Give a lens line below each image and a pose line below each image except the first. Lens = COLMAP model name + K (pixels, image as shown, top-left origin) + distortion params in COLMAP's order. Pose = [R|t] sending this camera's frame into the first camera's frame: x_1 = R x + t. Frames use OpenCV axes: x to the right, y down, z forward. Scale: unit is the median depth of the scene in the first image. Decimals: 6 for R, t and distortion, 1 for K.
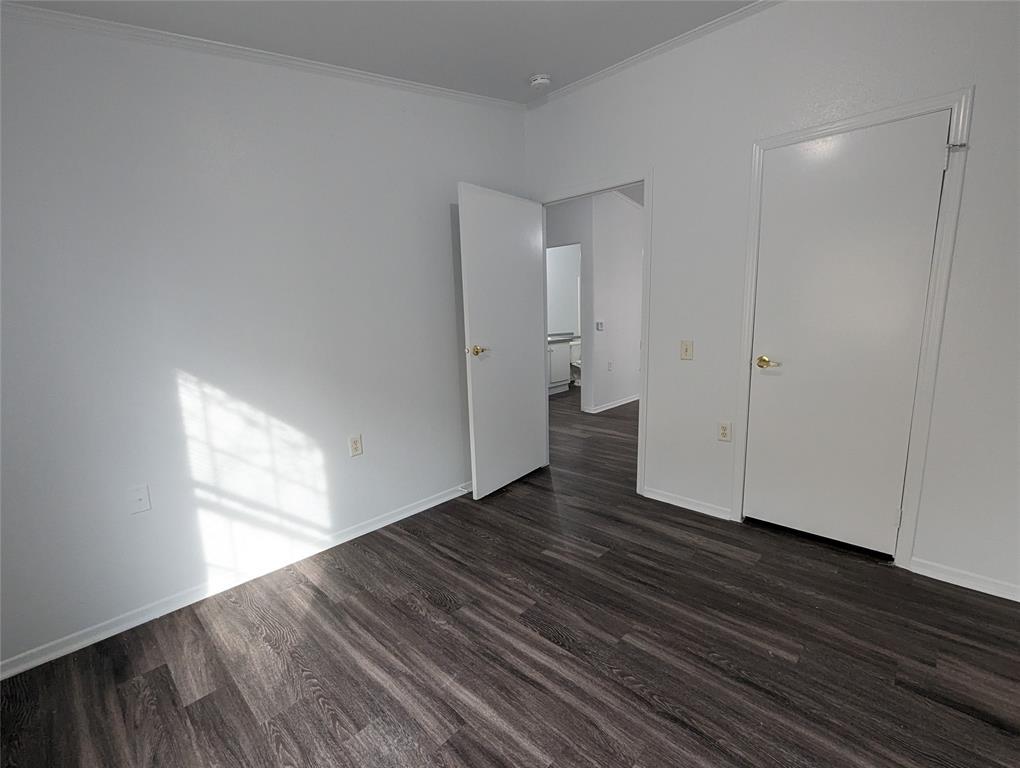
lens RADIAL K [[459.0, 0, 517.4], [0, 459.0, 392.5], [0, 0, 1]] dist [0.002792, 0.000180]
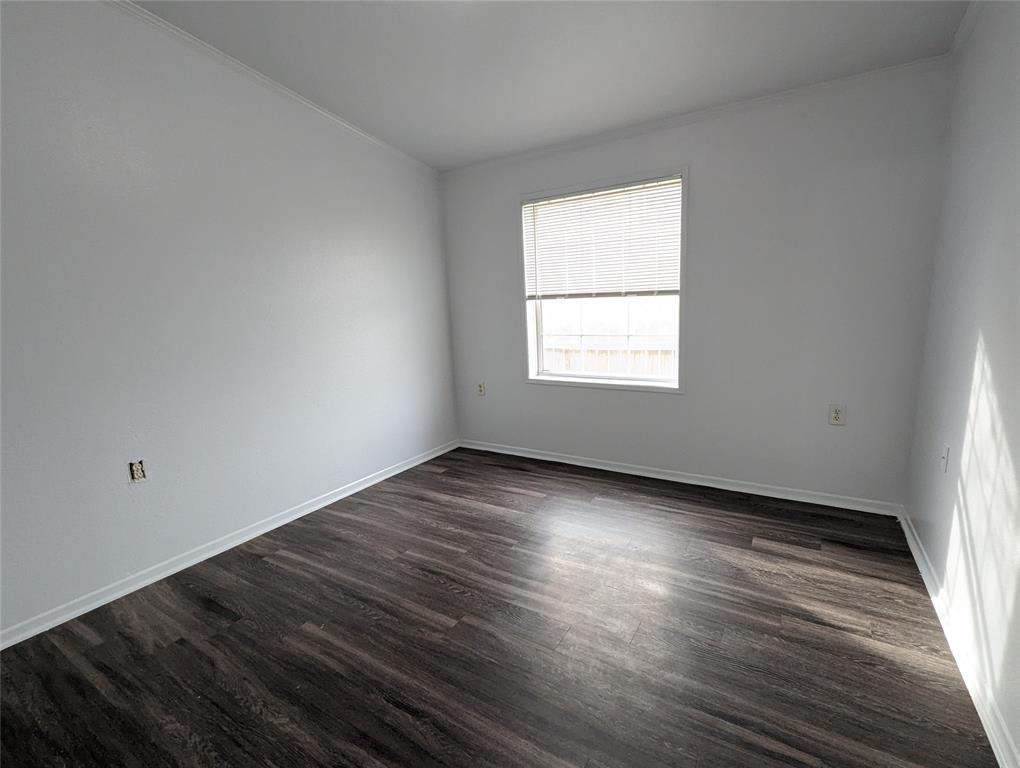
lens RADIAL K [[459.0, 0, 517.4], [0, 459.0, 392.5], [0, 0, 1]] dist [0.002792, 0.000180]
pose [[-0.976083, 0.110184, -0.187408, 0.232836], [0.033470, 0.927933, 0.371241, -0.301940], [0.214807, 0.356090, -0.909427, 1.763229]]
